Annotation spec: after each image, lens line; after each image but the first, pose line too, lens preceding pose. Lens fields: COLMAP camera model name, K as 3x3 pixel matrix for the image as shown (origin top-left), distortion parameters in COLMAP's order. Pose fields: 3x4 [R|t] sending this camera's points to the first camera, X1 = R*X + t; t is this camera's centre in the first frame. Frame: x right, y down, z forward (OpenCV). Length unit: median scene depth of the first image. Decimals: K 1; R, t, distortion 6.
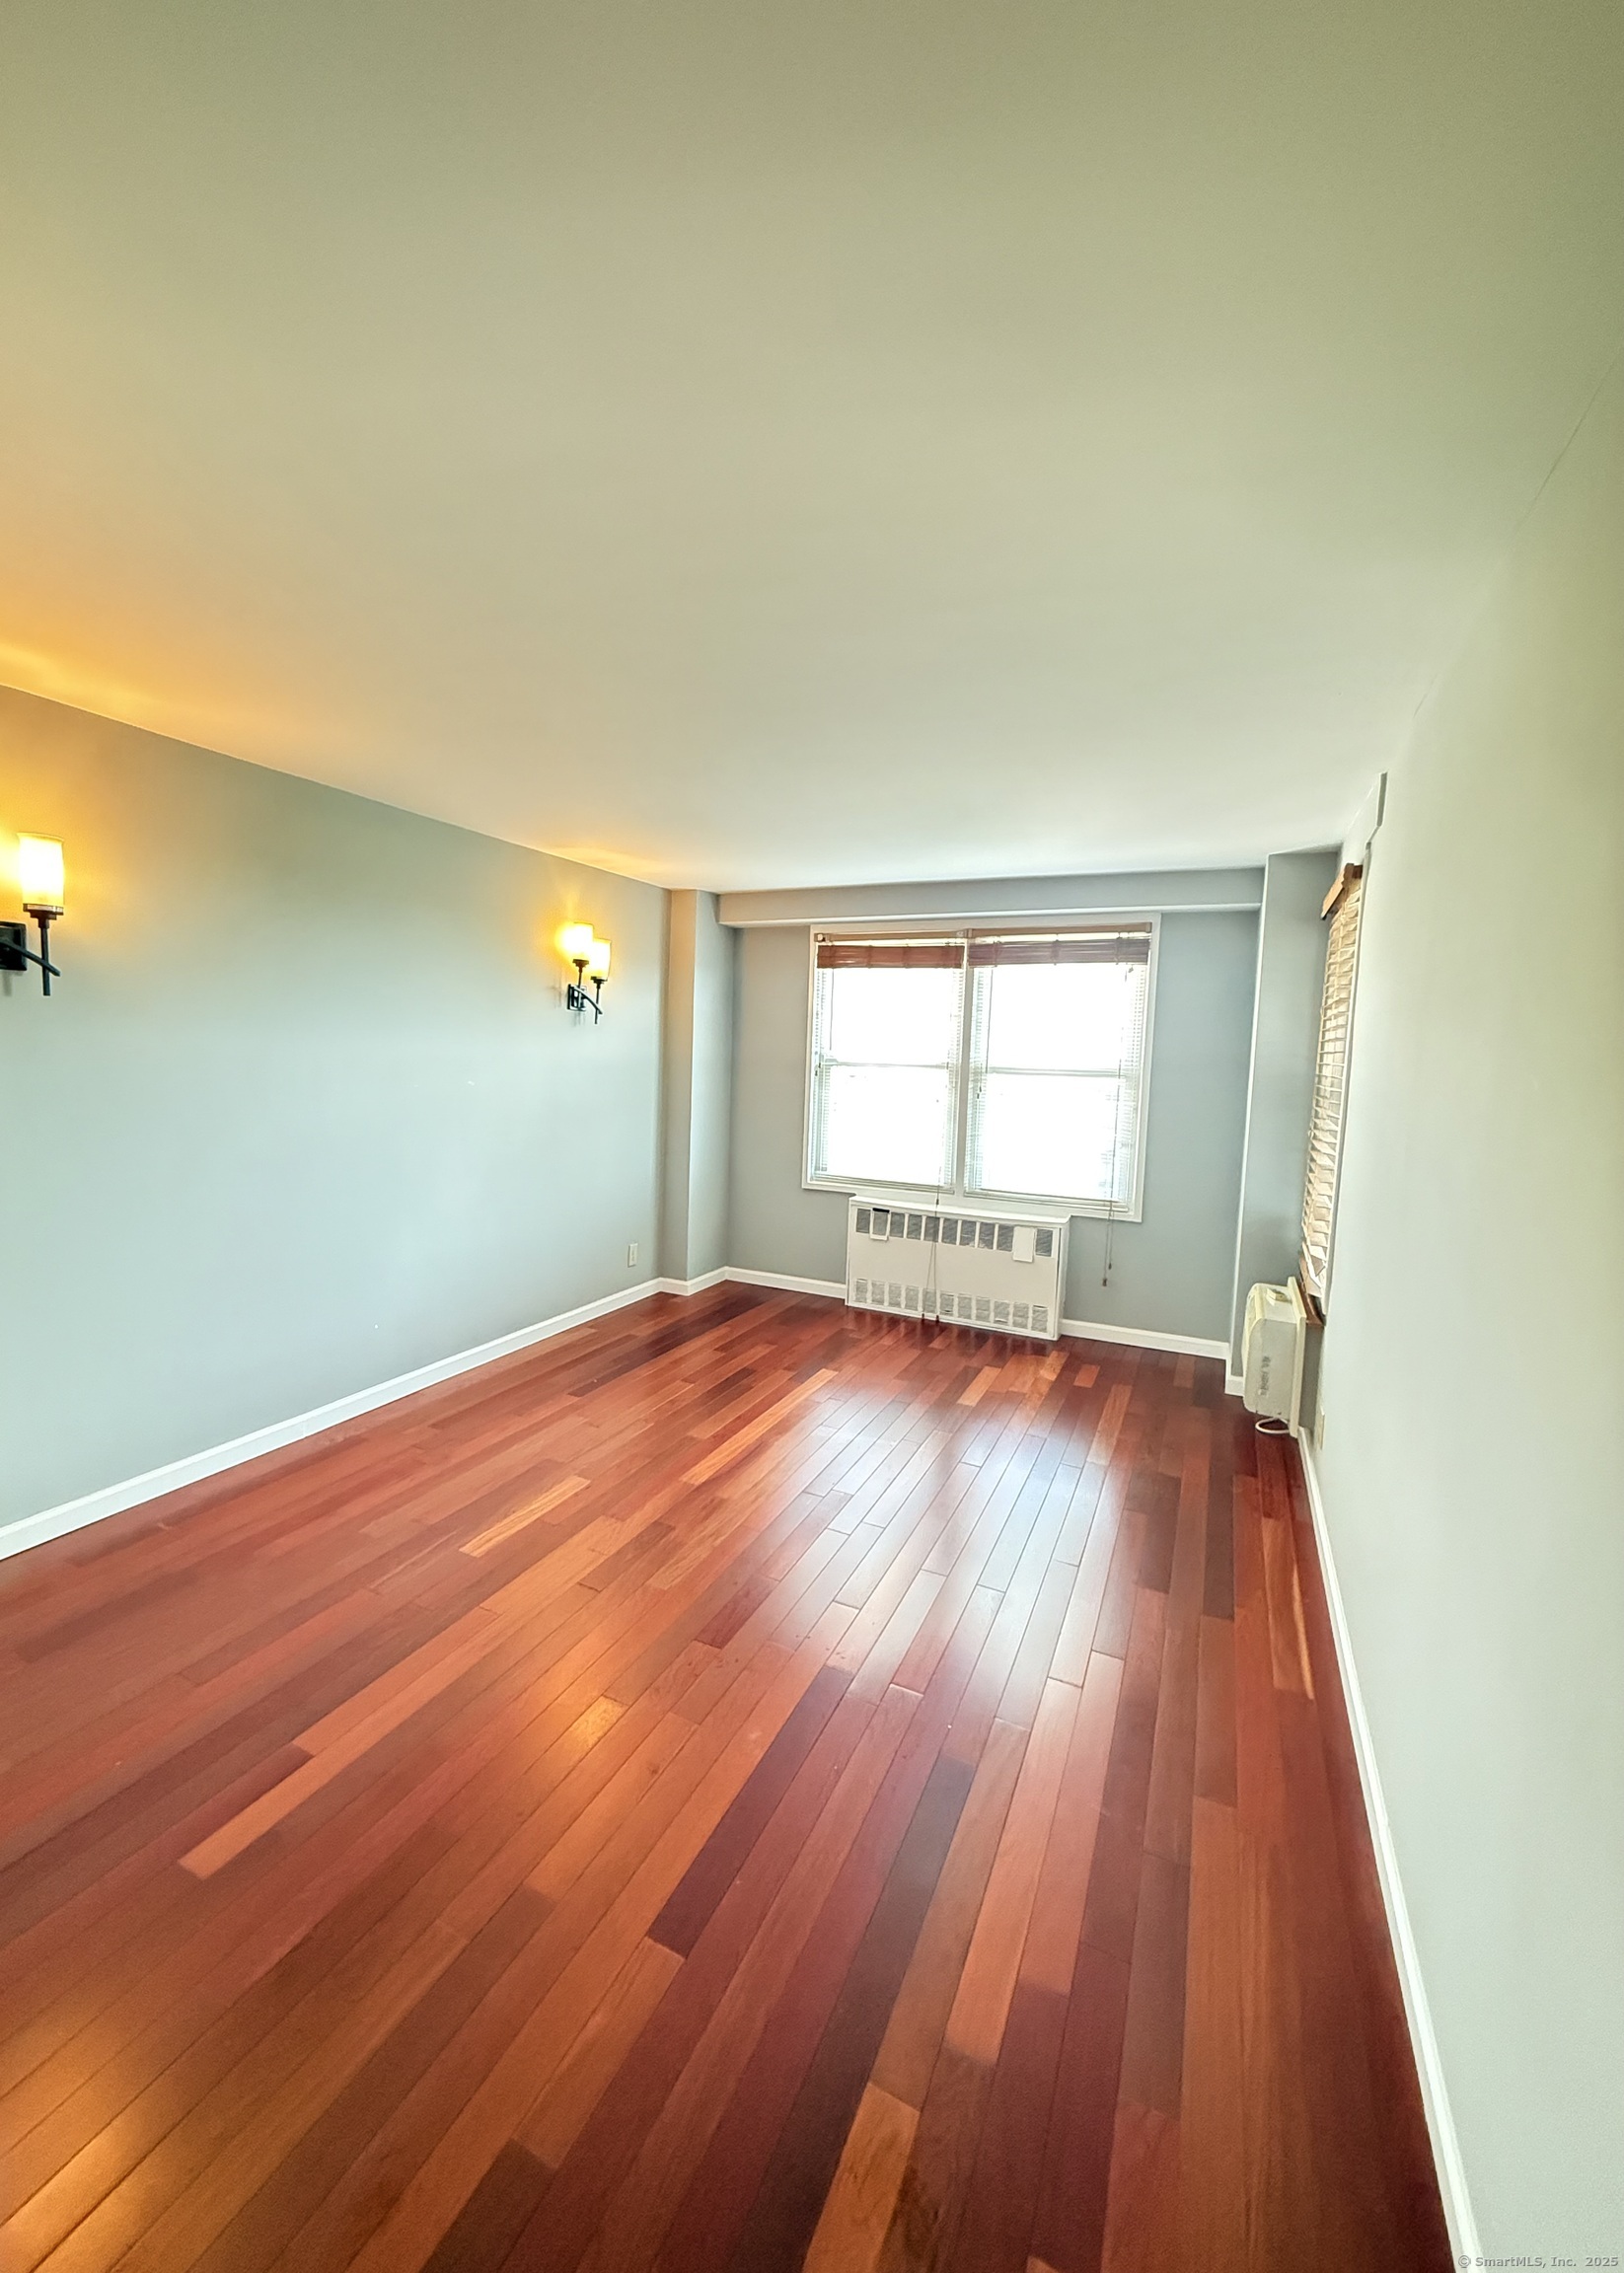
lens RADIAL K [[932.5, 0, 810.3], [0, 932.5, 1141.7], [0, 0, 1]] dist [-0.000298, -0.000004]
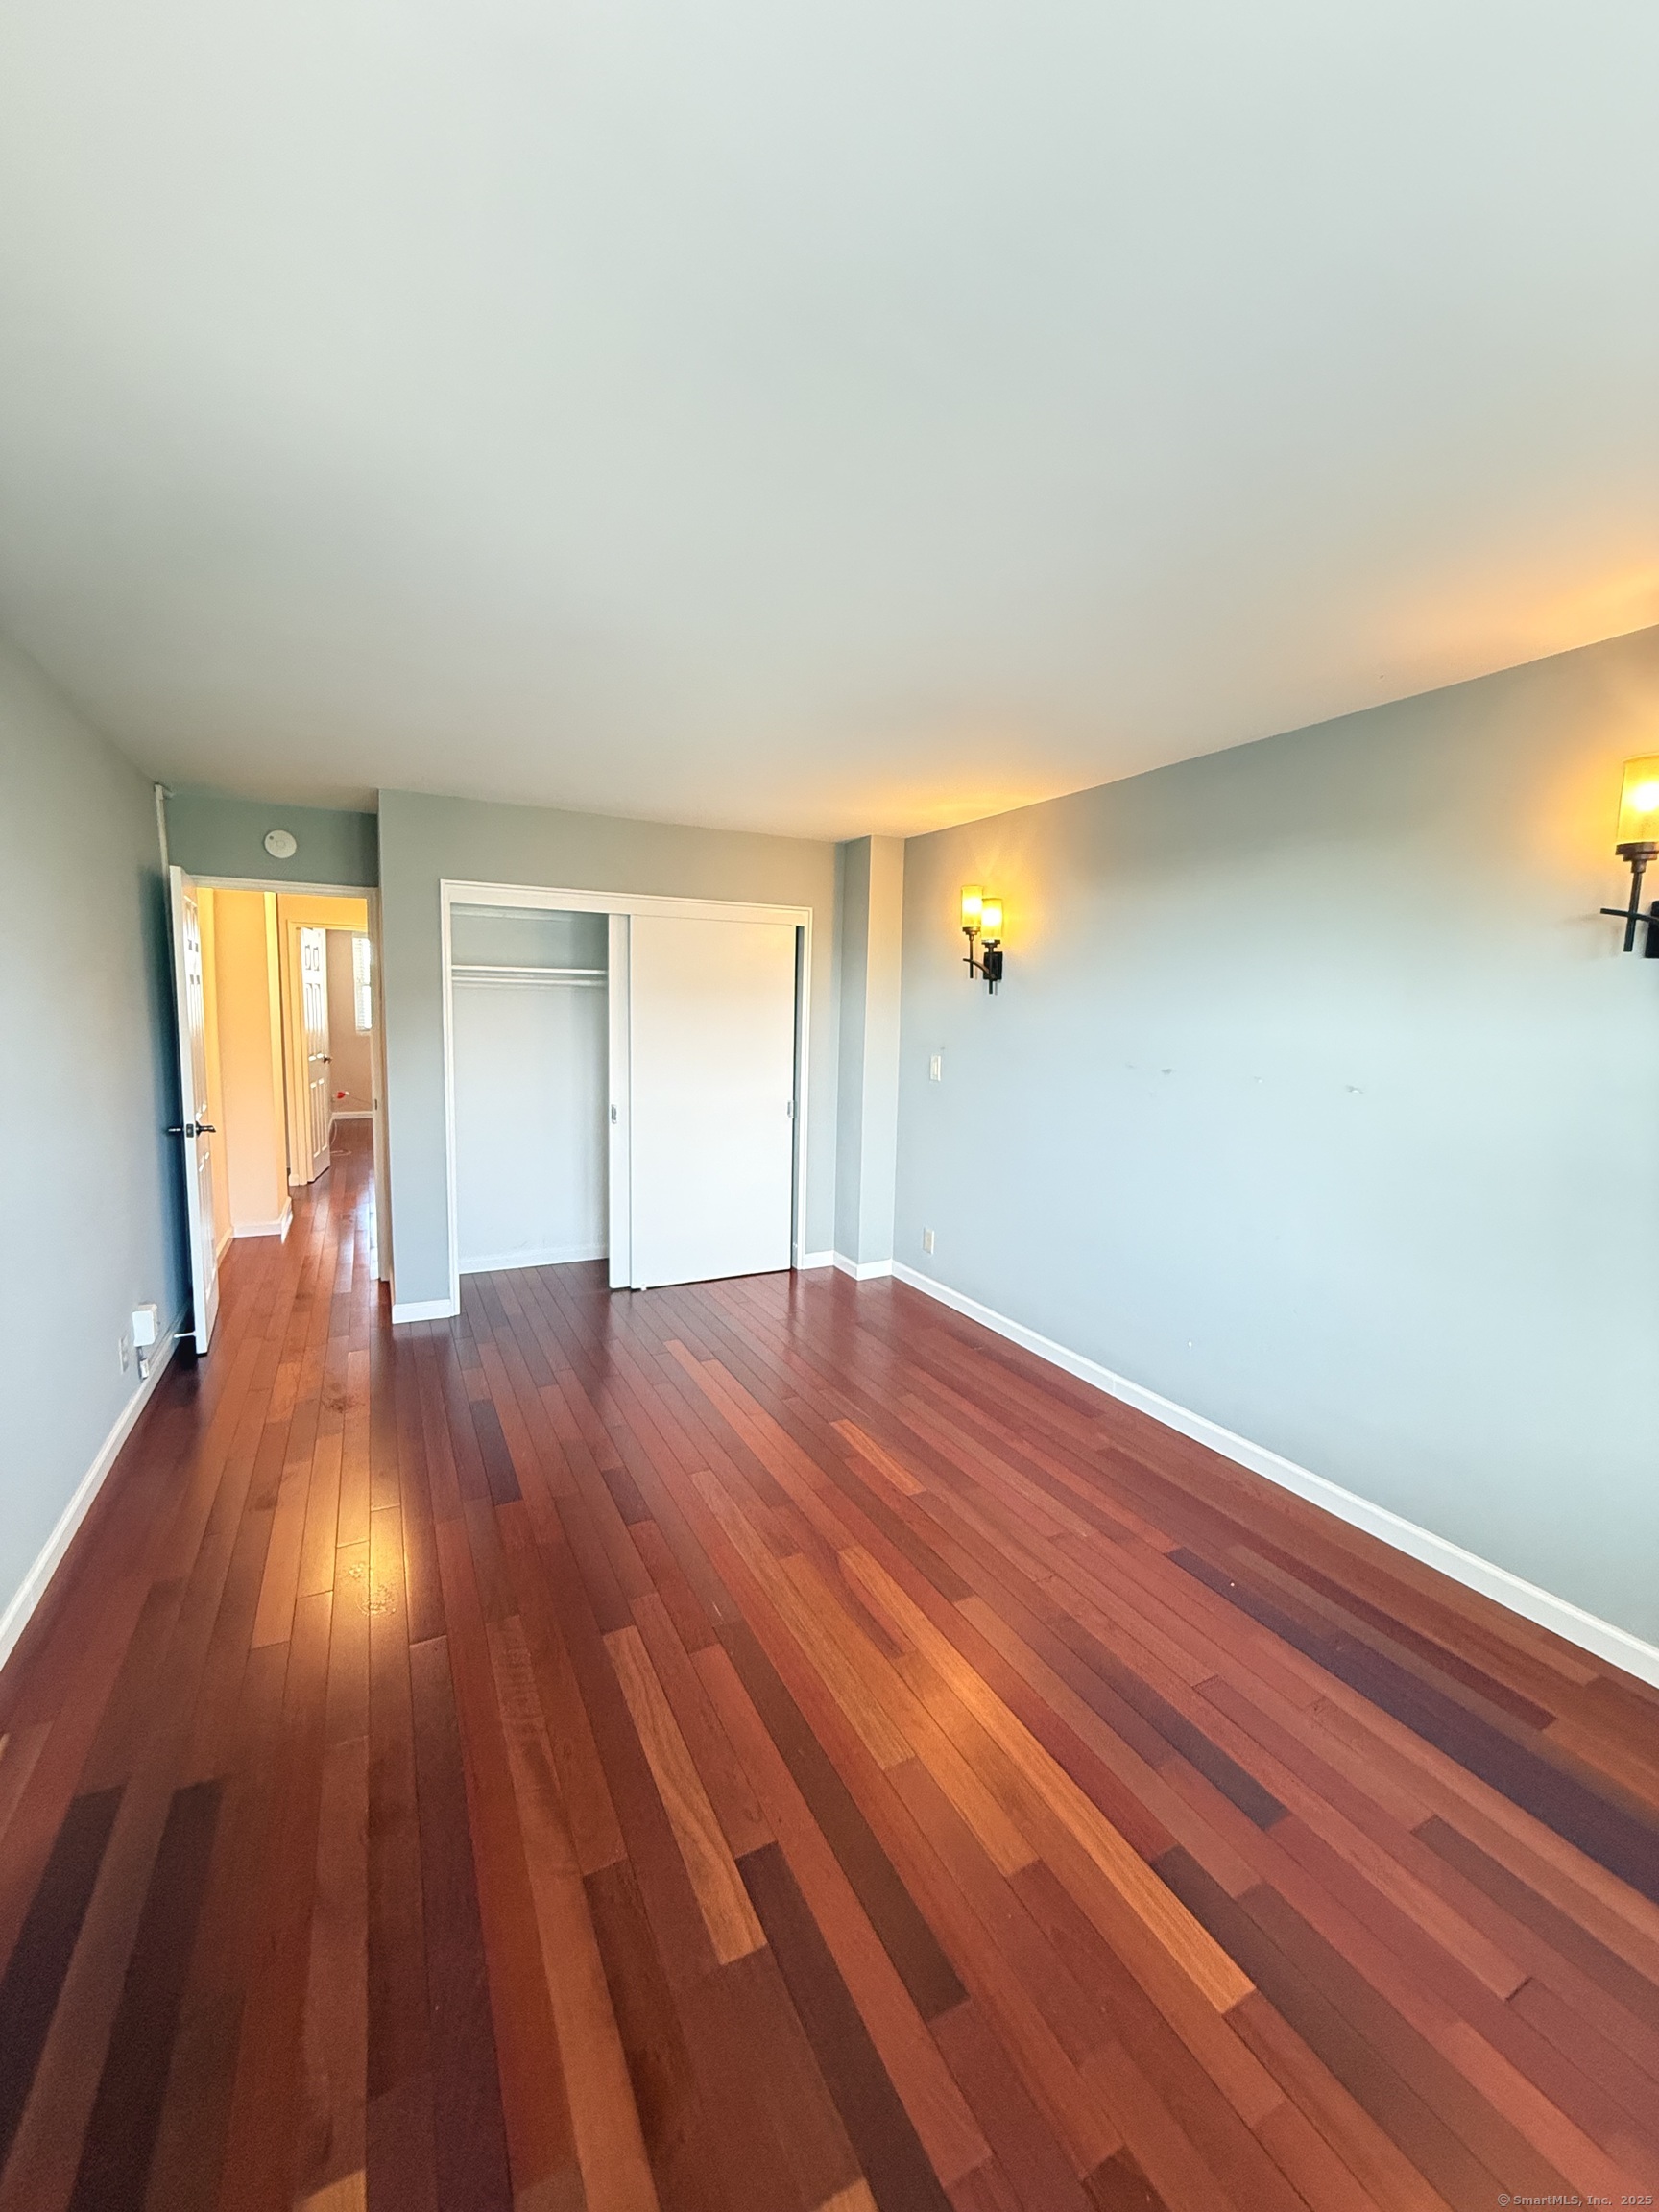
lens RADIAL K [[887.8, 0, 831.3], [0, 887.8, 1096.3], [0, 0, 1]] dist [0.001362, 0.000084]
pose [[-0.619297, 0.040409, -0.784116, 0.412612], [-0.119807, 0.982116, 0.145236, -0.120938], [0.775962, 0.183887, -0.603381, 1.197803]]
